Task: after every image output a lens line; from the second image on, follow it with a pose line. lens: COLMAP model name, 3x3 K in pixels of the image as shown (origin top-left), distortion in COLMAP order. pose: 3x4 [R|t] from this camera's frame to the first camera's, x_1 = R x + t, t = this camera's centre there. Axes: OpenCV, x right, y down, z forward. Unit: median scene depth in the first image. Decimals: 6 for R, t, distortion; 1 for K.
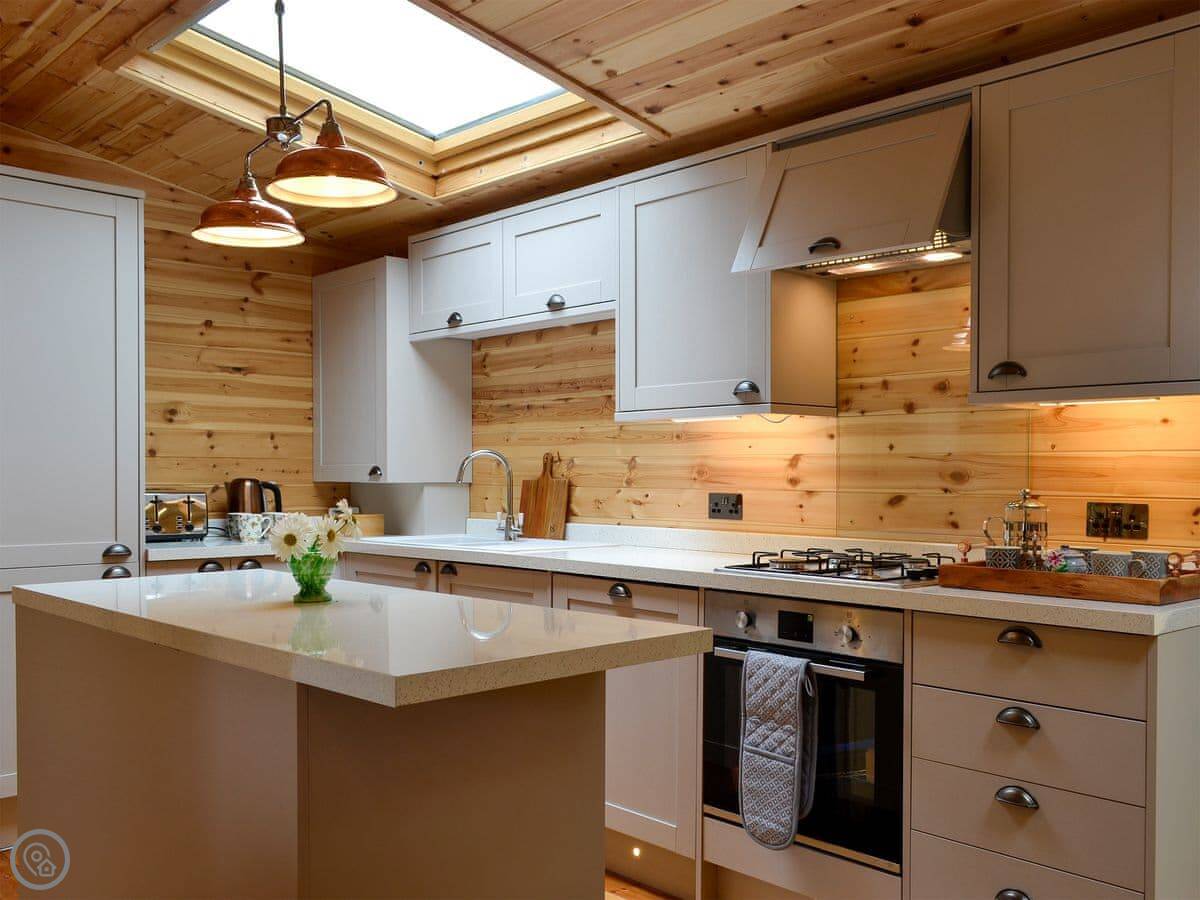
lens RADIAL K [[1088.2, 0, 604.0], [0, 1088.2, 493.5], [0, 0, 1]] dist [0.004744, -0.000898]
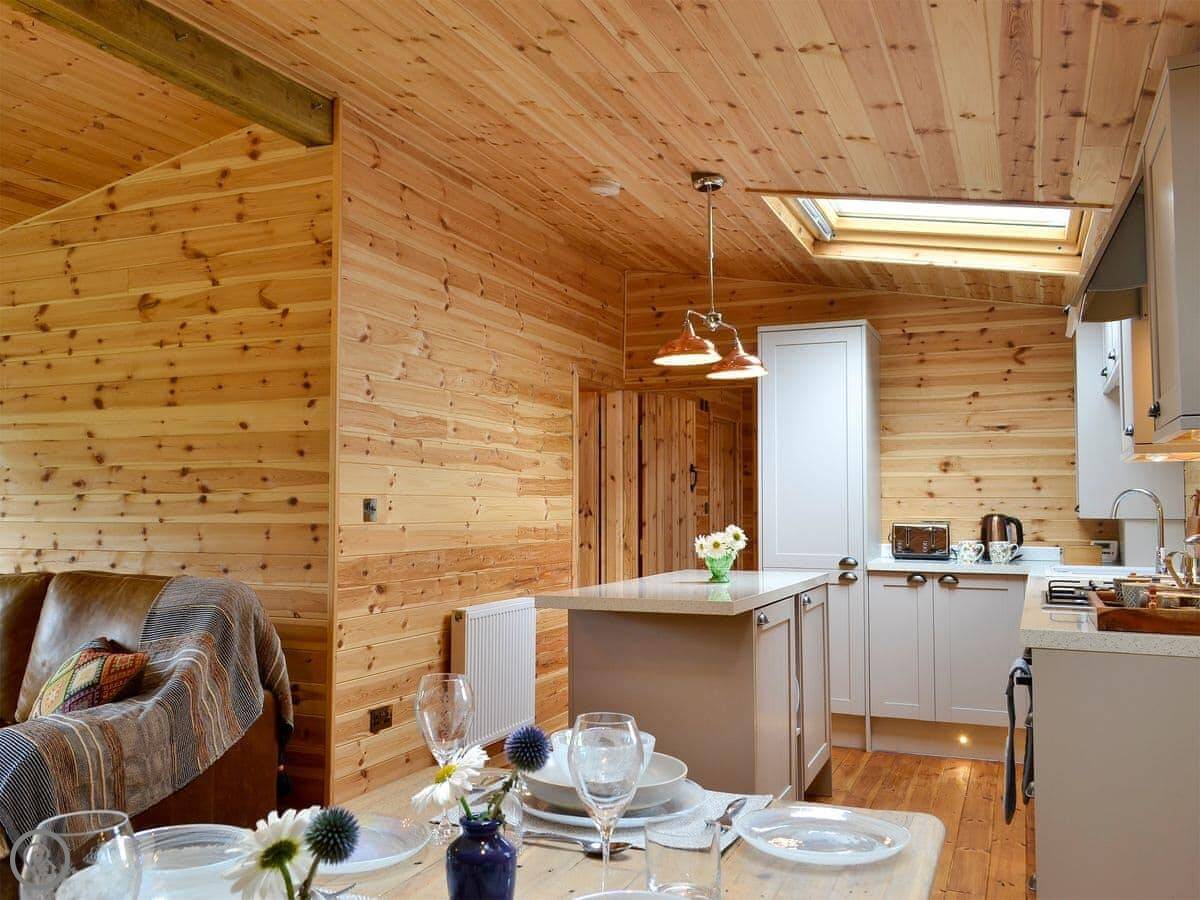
lens RADIAL K [[1083.9, 0, 525.4], [0, 1083.9, 452.0], [0, 0, 1]] dist [0.011447, 0.005364]
pose [[0.366530, -0.052397, -0.928930, 0.874400], [-0.015662, 0.997924, -0.062468, 0.001973], [0.930274, 0.037445, 0.364949, 0.041550]]
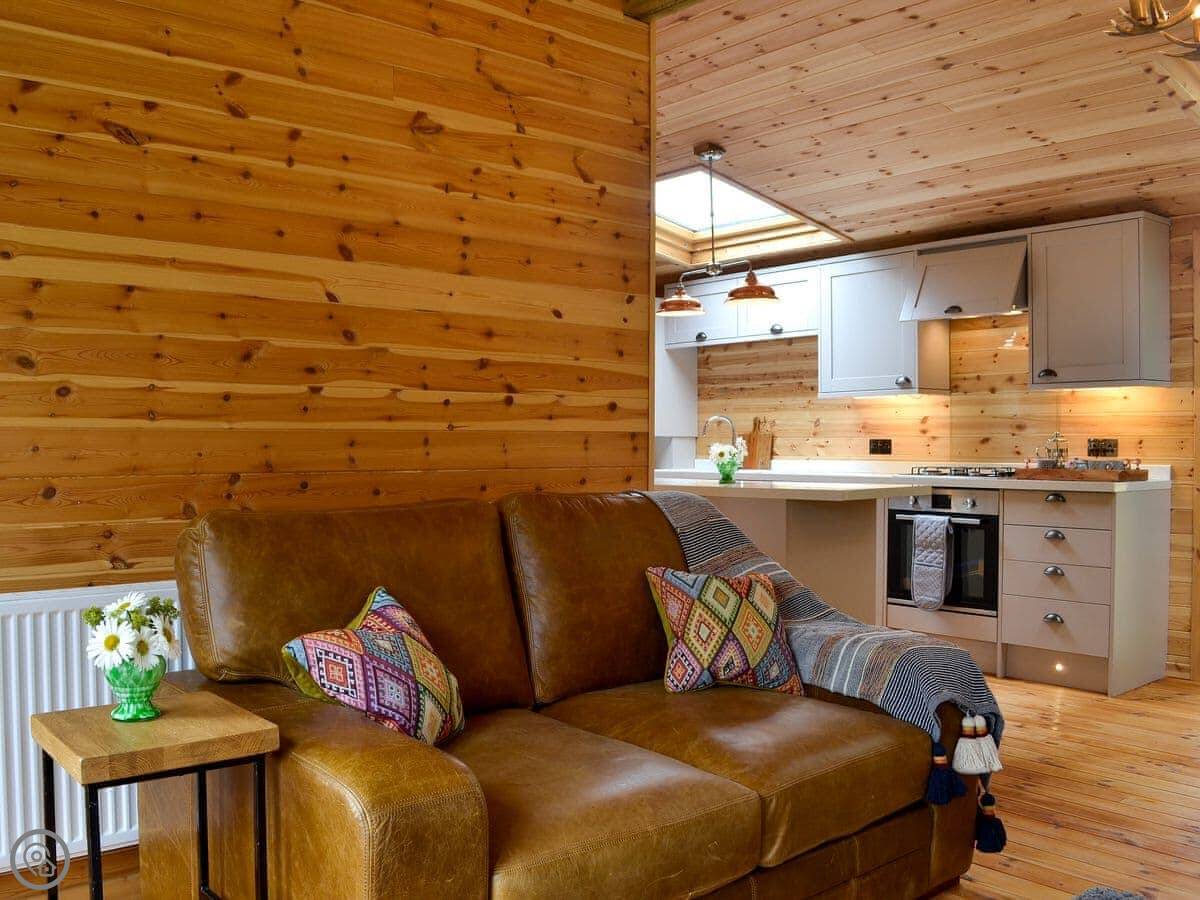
lens RADIAL K [[1082.7, 0, 511.8], [0, 1082.7, 455.1], [0, 0, 1]] dist [-0.084899, 0.013228]
pose [[0.995574, -0.003719, -0.093907, -0.346136], [0.002896, 0.999956, -0.008906, 0.042807], [0.093936, 0.008595, 0.995541, -0.835585]]
